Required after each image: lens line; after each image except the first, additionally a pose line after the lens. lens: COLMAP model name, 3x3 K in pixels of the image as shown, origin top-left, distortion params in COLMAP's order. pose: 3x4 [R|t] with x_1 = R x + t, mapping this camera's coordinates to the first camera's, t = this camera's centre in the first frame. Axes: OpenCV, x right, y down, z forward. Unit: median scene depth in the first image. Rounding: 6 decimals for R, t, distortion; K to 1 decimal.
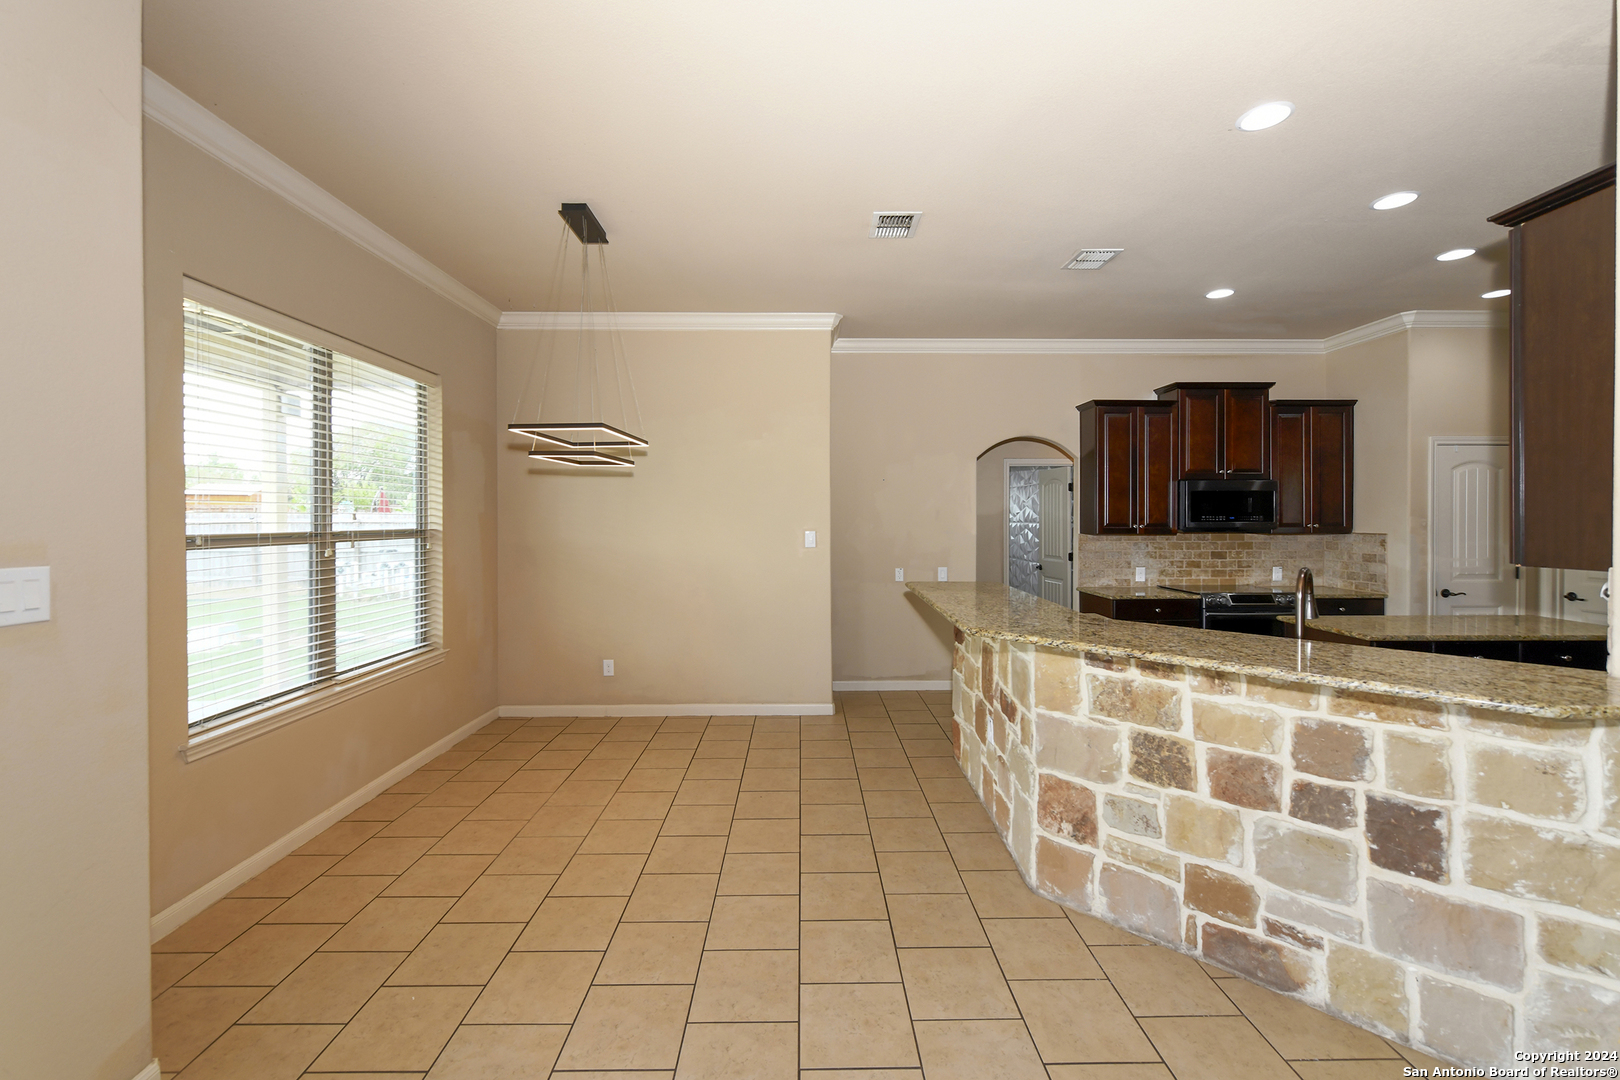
lens RADIAL K [[666.7, 0, 824.7], [0, 666.7, 518.8], [0, 0, 1]] dist [0.003822, 0.000398]
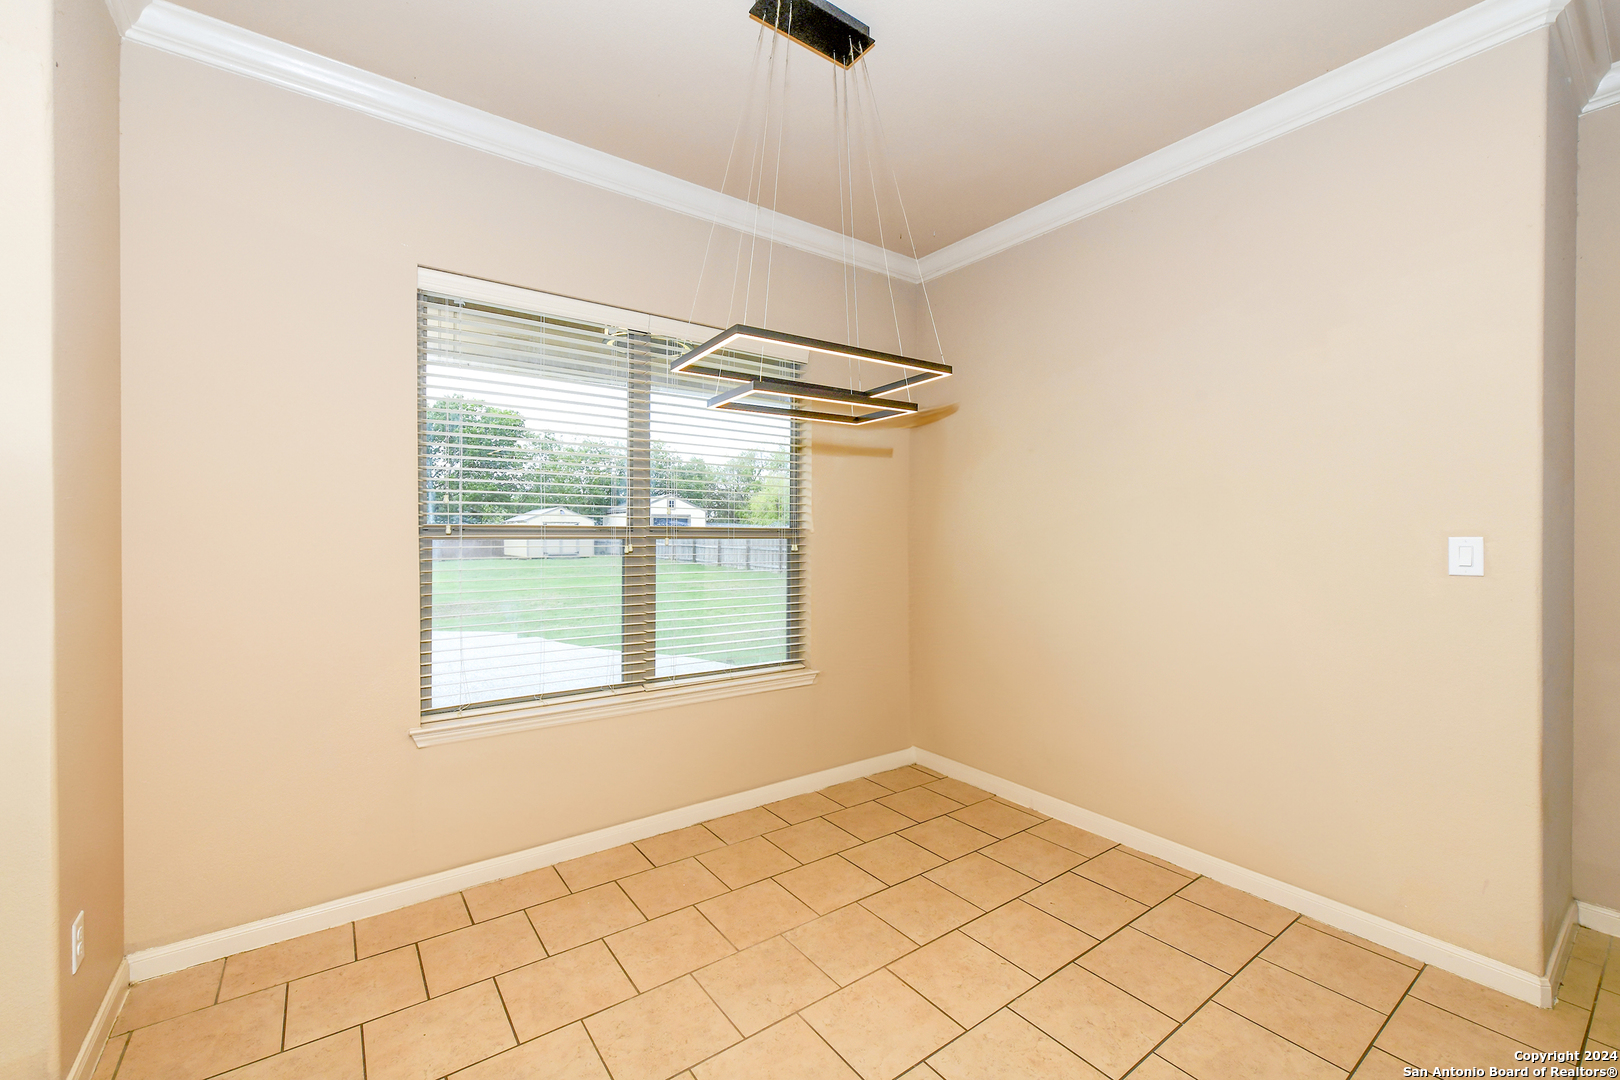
lens RADIAL K [[650.7, 0, 804.3], [0, 650.7, 538.5], [0, 0, 1]] dist [0.010334, -0.000669]
pose [[0.560670, 0.006995, -0.828010, 0.119243], [-0.003406, 0.999975, 0.006141, 0.024984], [0.828032, -0.000623, 0.560680, 0.587632]]
